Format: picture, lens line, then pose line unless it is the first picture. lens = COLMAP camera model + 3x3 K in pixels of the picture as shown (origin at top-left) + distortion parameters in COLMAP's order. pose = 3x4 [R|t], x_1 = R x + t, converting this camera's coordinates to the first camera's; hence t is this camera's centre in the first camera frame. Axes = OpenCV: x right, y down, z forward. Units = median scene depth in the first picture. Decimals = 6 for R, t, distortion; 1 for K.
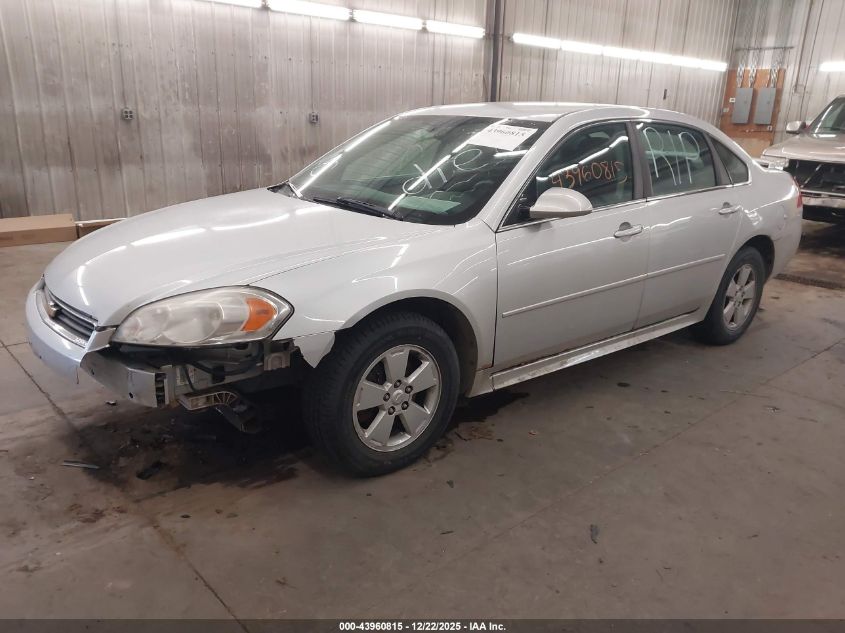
lens RADIAL K [[647.5, 0, 420.1], [0, 647.5, 314.7], [0, 0, 1]] dist [-0.003598, -0.012664]
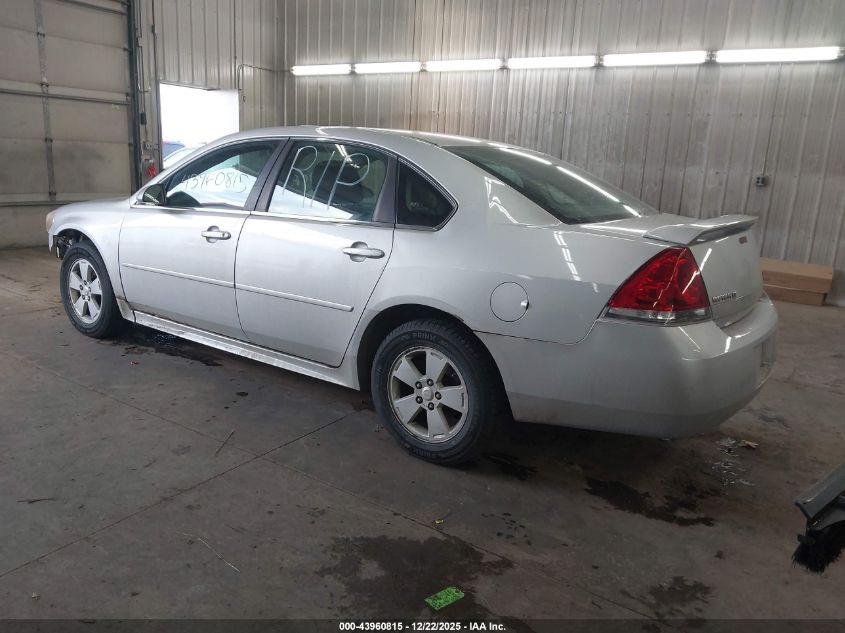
lens RADIAL K [[647.5, 0, 419.9], [0, 647.5, 316.5], [0, 0, 1]] dist [-0.003598, -0.012664]
pose [[0.290060, 0.212243, -0.933176, 0.779054], [-0.328854, 0.937825, 0.111083, -0.123248], [0.898733, 0.274658, 0.341822, 0.522500]]
